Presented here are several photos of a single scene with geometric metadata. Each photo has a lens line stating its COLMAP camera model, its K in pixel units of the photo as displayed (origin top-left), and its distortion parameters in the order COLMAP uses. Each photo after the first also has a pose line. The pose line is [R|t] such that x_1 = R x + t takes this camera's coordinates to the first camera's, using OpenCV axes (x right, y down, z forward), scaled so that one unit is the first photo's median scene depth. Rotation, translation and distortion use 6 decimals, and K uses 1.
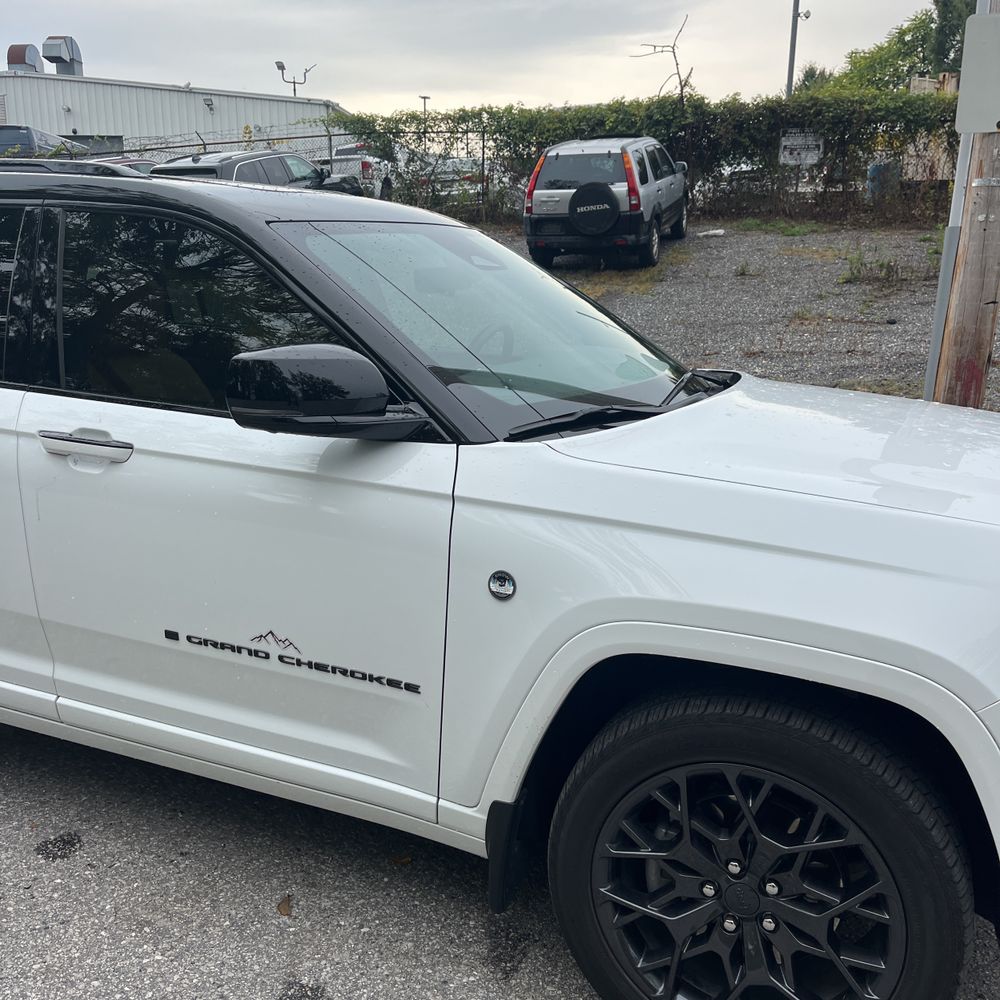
lens RADIAL K [[1009.3, 0, 500.3], [0, 1009.3, 498.5], [0, 0, 1]] dist [0.035746, -0.029886]
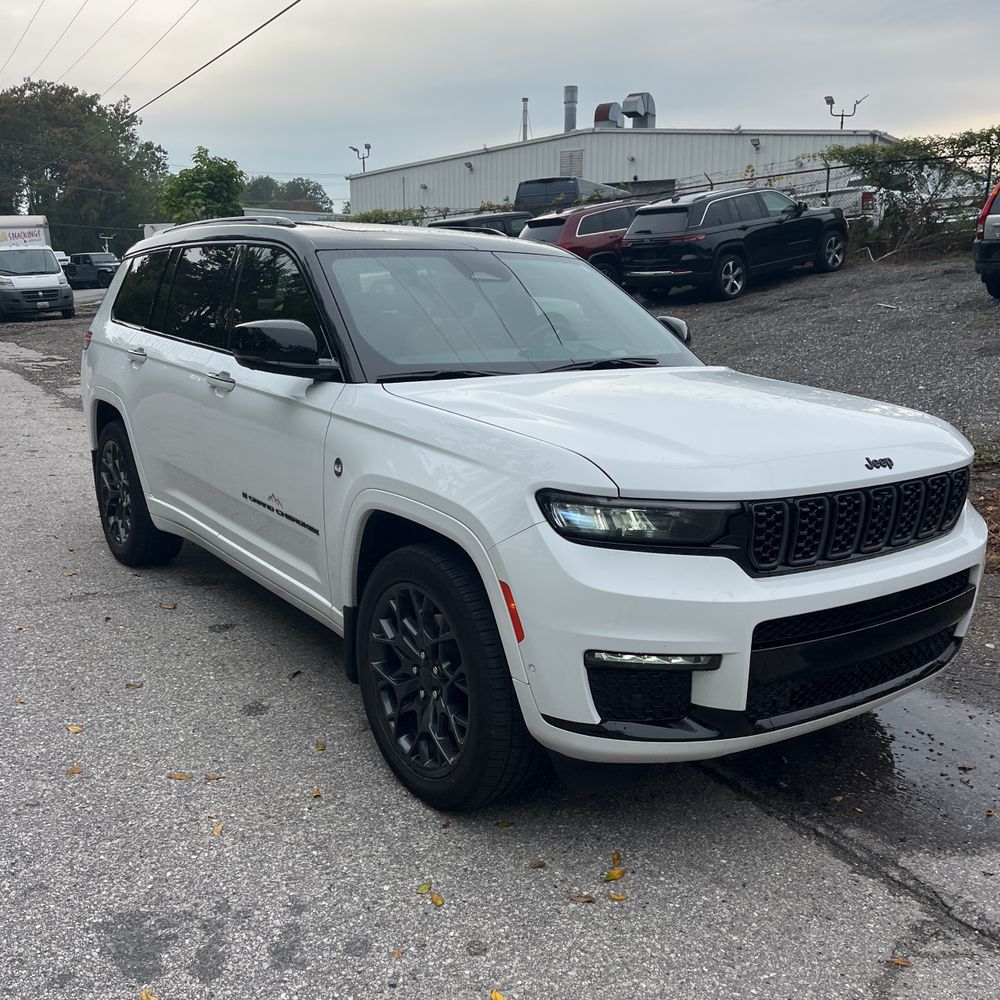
lens RADIAL K [[999.7, 0, 506.5], [0, 999.7, 525.6], [0, 0, 1]] dist [0.037924, -0.022542]
pose [[0.859318, 0.118787, -0.497455, 0.902008], [-0.121270, 0.992240, 0.027451, 0.087812], [0.496856, 0.036737, 0.867055, -0.233040]]
